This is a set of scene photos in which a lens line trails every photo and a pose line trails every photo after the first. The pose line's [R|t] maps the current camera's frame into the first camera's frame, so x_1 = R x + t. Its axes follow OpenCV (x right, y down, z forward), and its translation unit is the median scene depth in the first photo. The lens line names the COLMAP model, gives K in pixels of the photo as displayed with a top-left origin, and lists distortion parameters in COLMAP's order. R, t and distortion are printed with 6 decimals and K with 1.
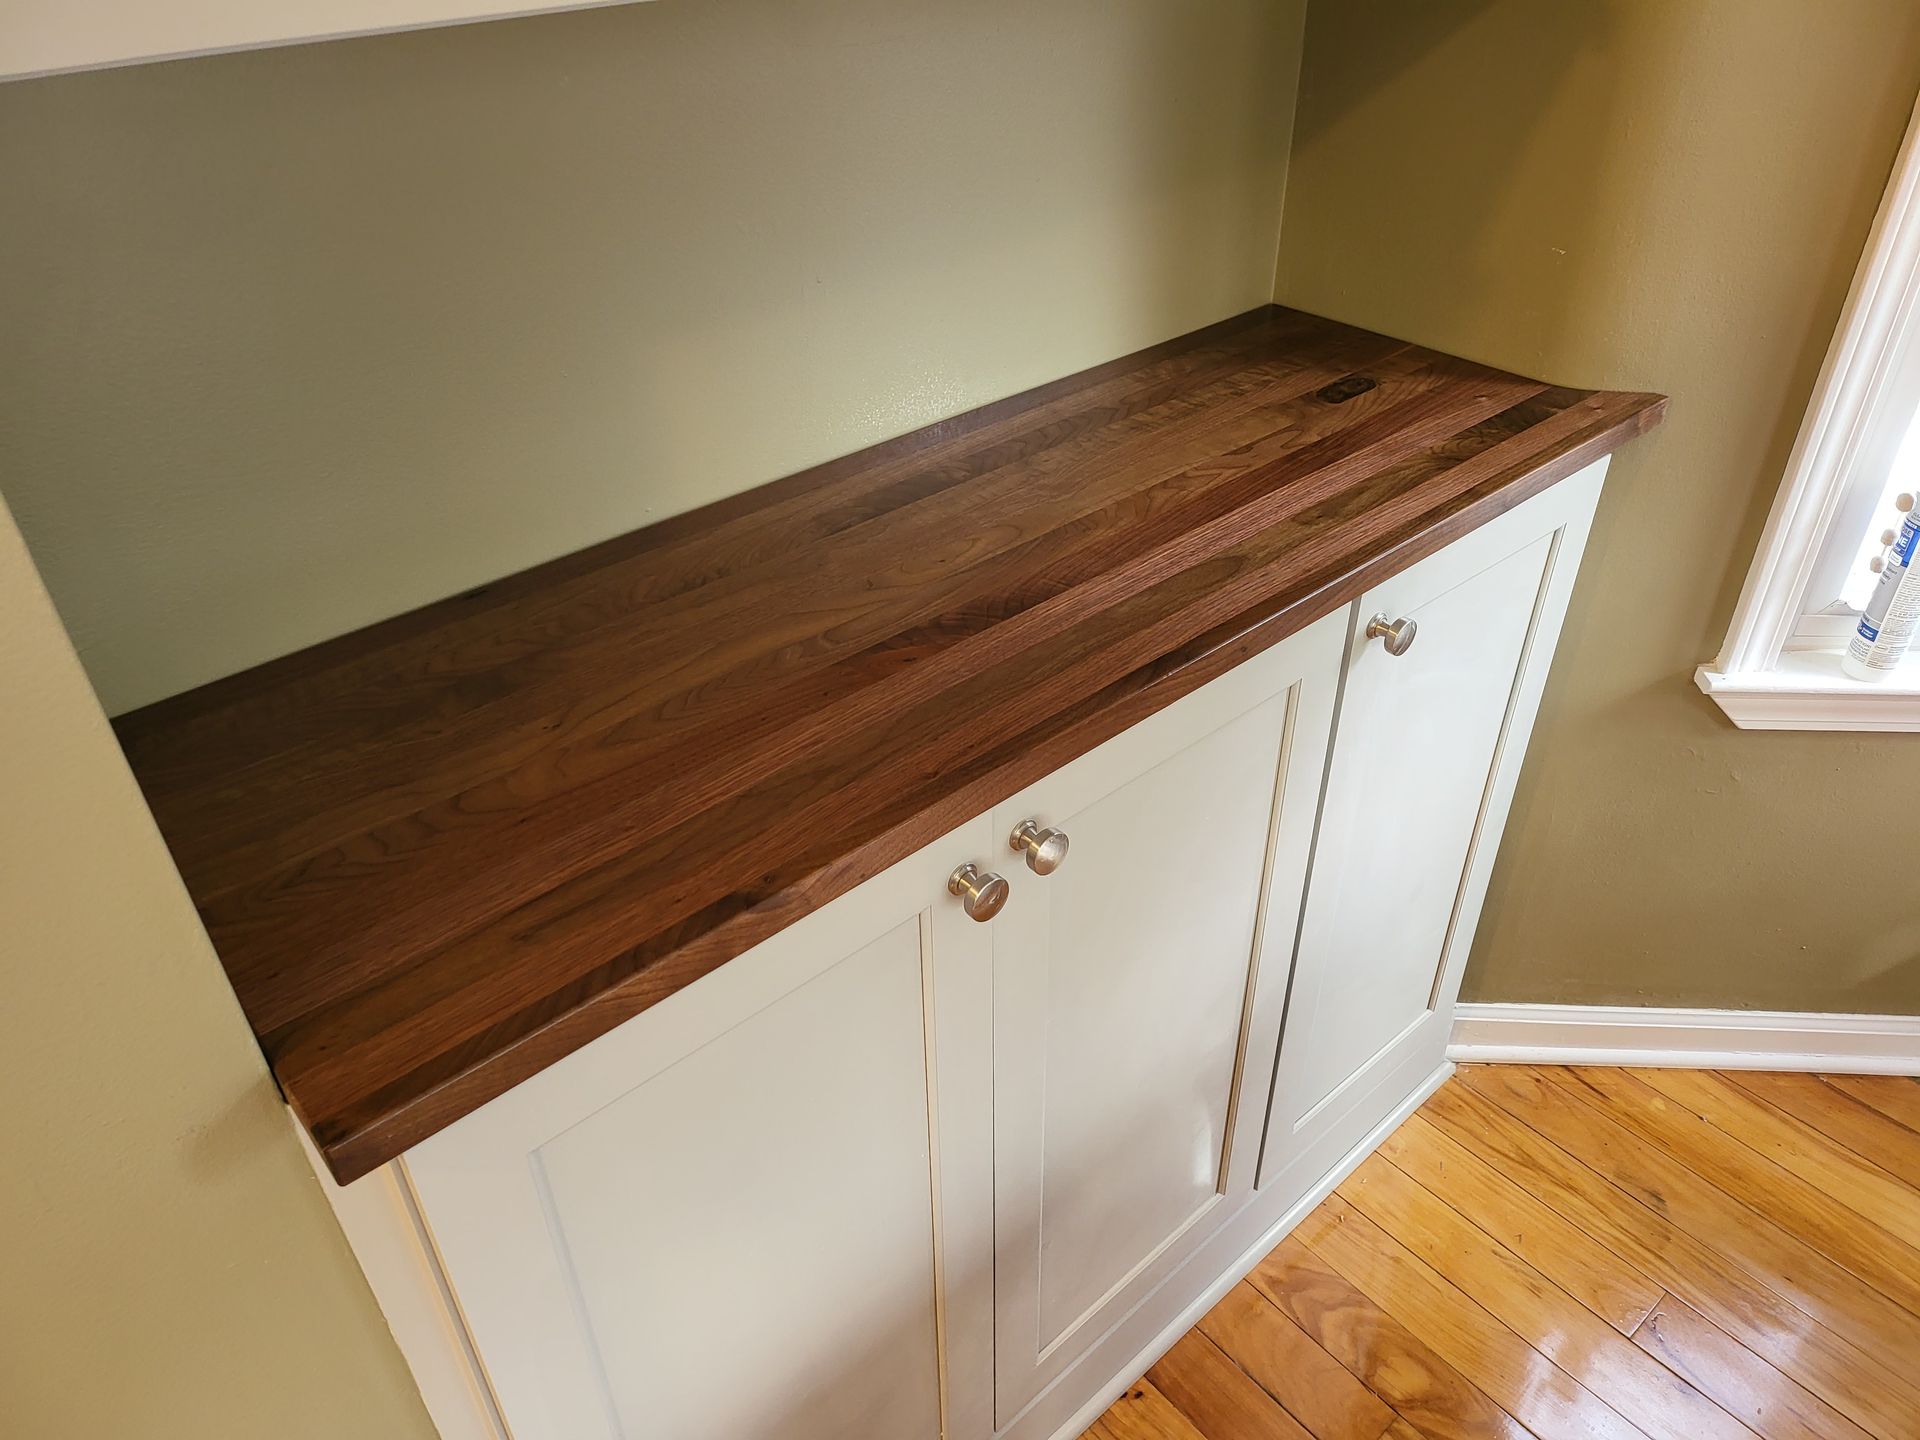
lens RADIAL K [[1343.1, 0, 960.0], [0, 1343.1, 720.0], [0, 0, 1]] dist [0.075774, -0.071612]
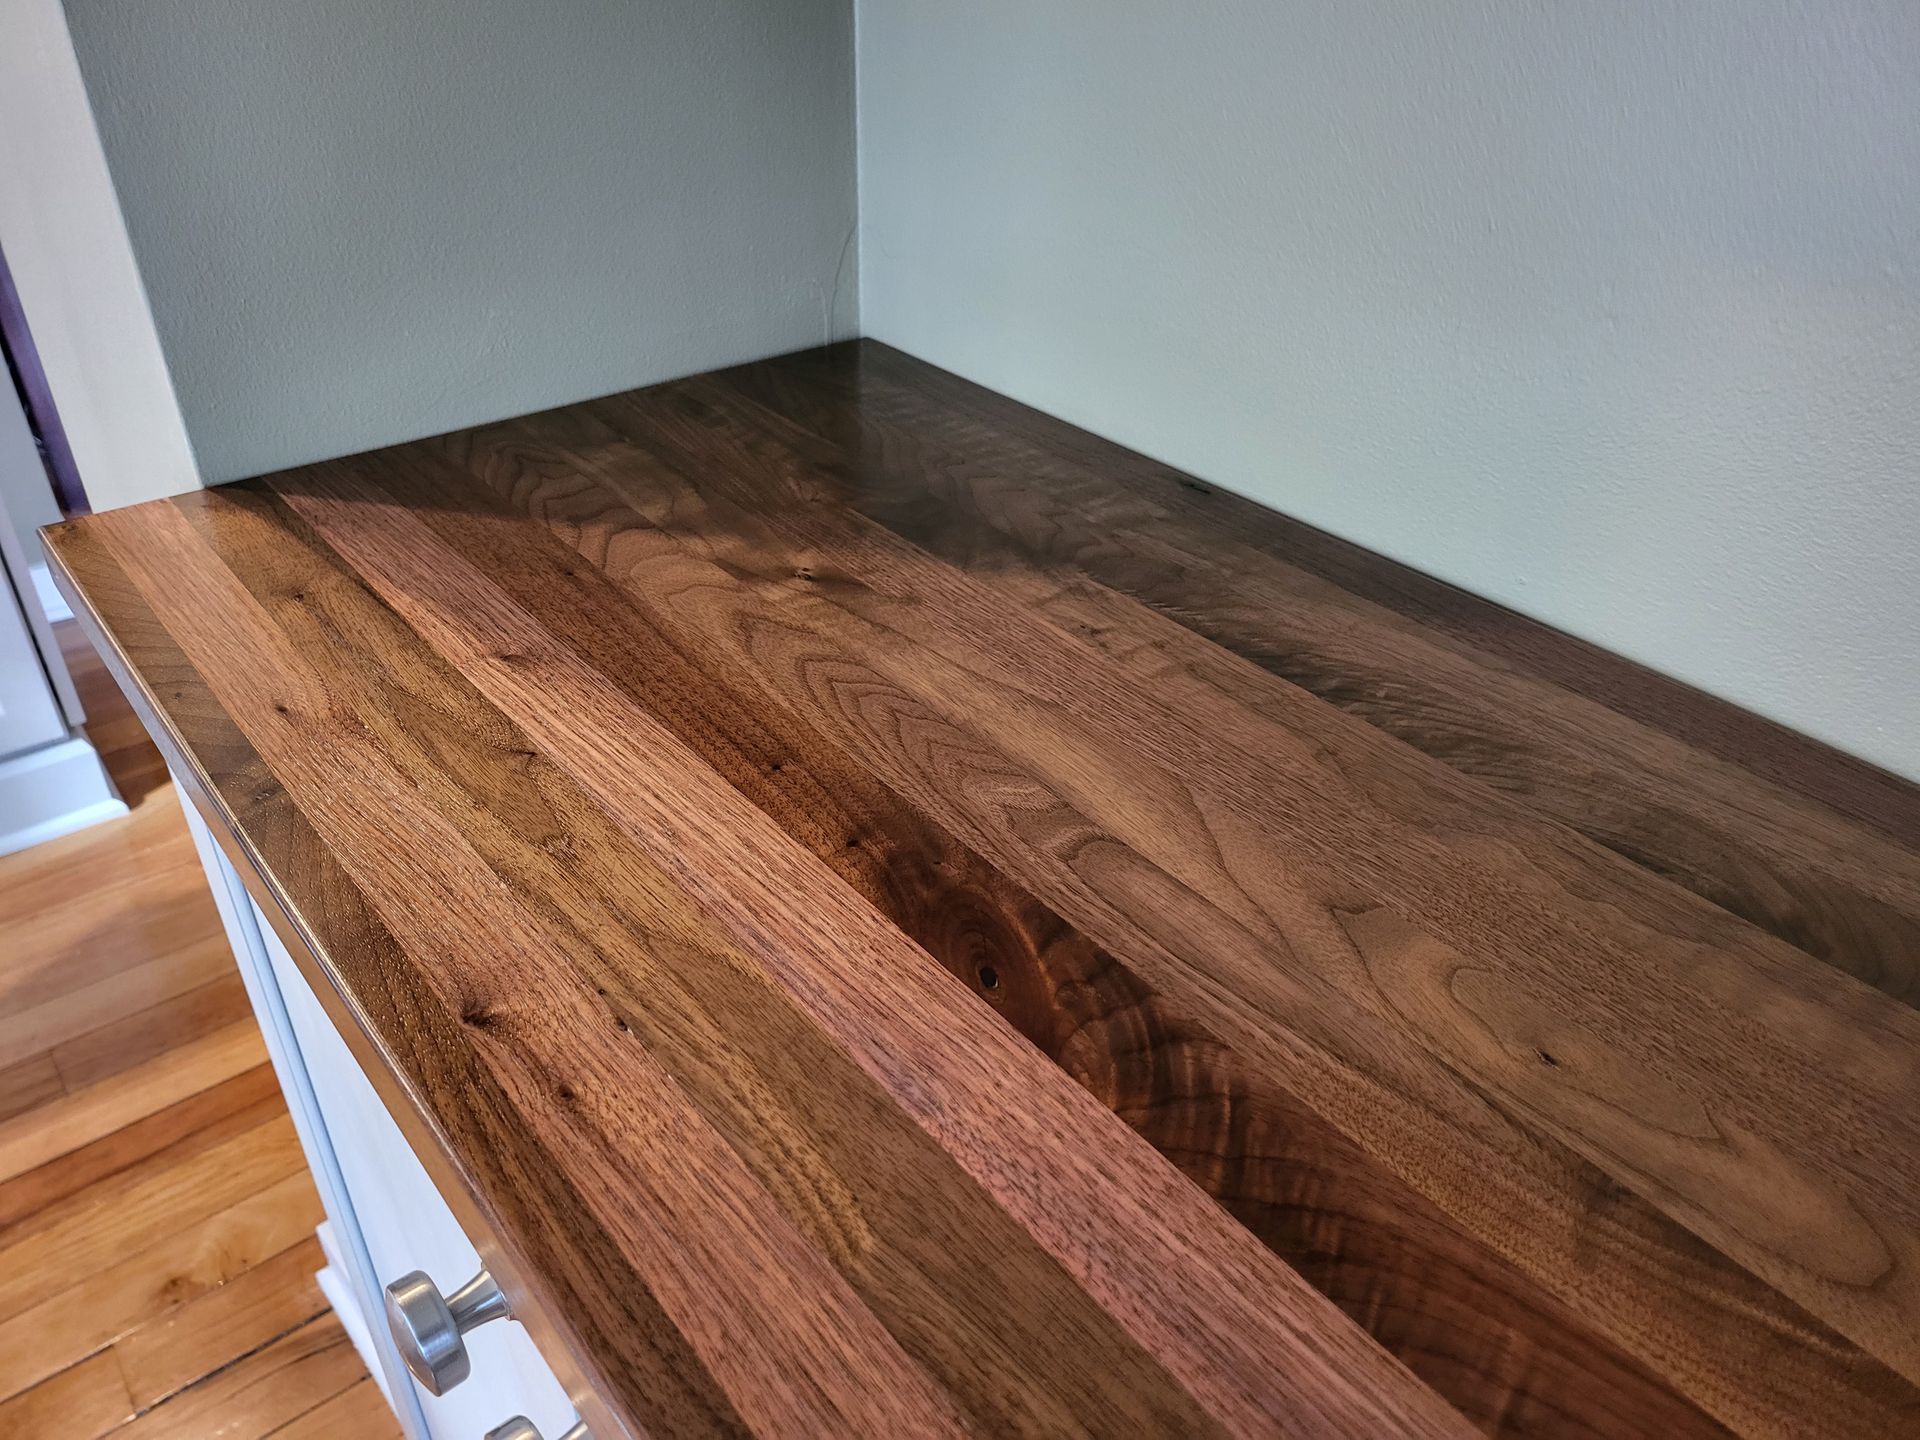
lens RADIAL K [[1351.9, 0, 972.8], [0, 1351.9, 713.3], [0, 0, 1]] dist [0.055664, -0.078820]
pose [[-0.018898, 0.558291, -0.829430, 0.189664], [-0.600371, 0.657028, 0.455926, -0.210429], [0.799498, 0.506582, 0.322765, 0.649760]]
